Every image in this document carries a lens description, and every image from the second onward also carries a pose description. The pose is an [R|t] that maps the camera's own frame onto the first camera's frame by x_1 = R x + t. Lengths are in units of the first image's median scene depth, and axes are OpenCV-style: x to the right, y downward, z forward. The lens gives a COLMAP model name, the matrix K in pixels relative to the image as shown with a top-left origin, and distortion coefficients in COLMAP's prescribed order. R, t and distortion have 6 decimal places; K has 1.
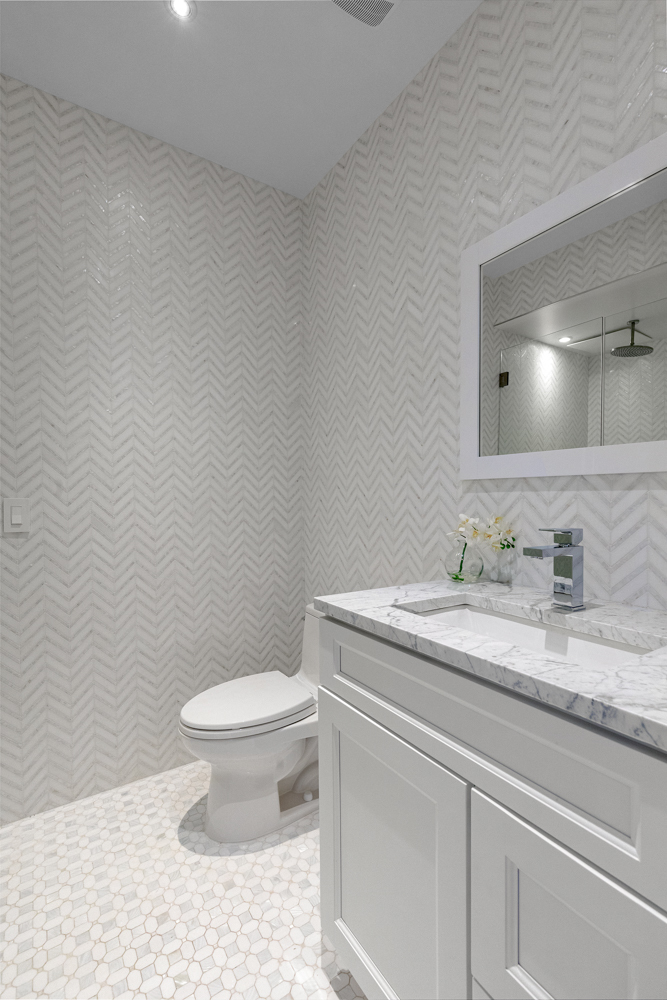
lens RADIAL K [[456.2, 0, 336.1], [0, 456.2, 502.8], [0, 0, 1]] dist [-0.013393, 0.000811]
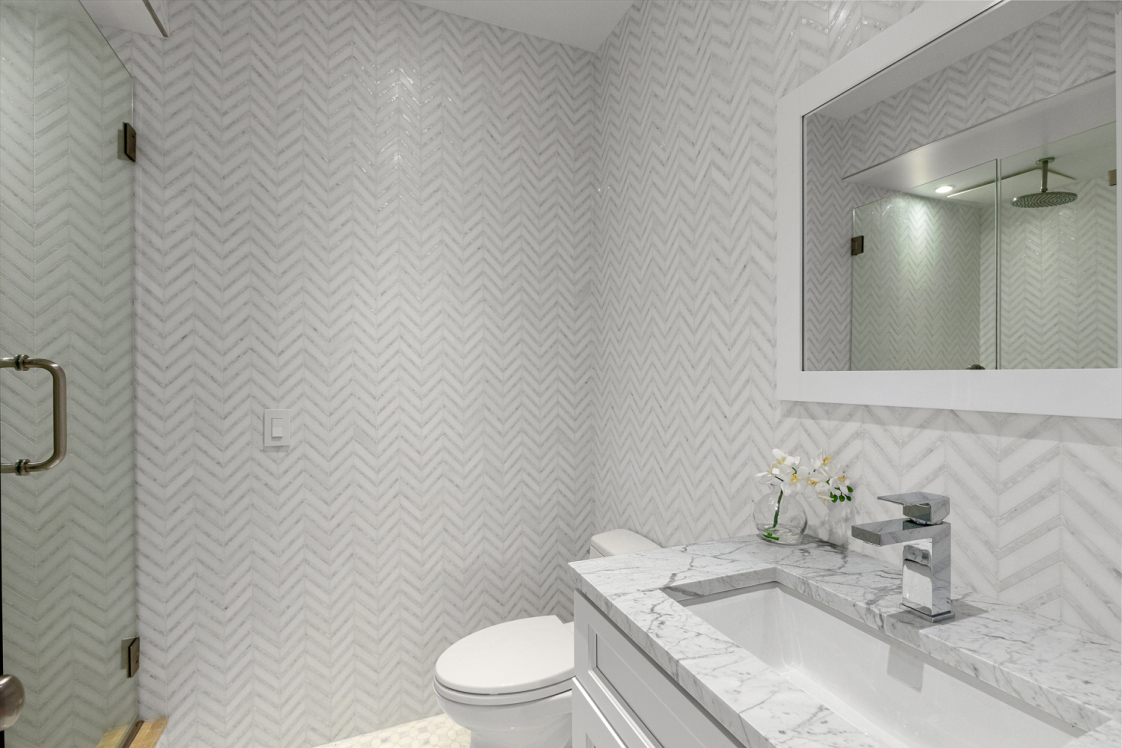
lens RADIAL K [[511.9, 0, 557.6], [0, 511.9, 373.5], [0, 0, 1]] dist [-0.013393, 0.000811]
pose [[0.980430, -0.001775, -0.196861, 0.062937], [-0.002017, 0.999816, -0.019064, -0.059149], [0.196859, 0.019088, 0.980246, 0.073371]]
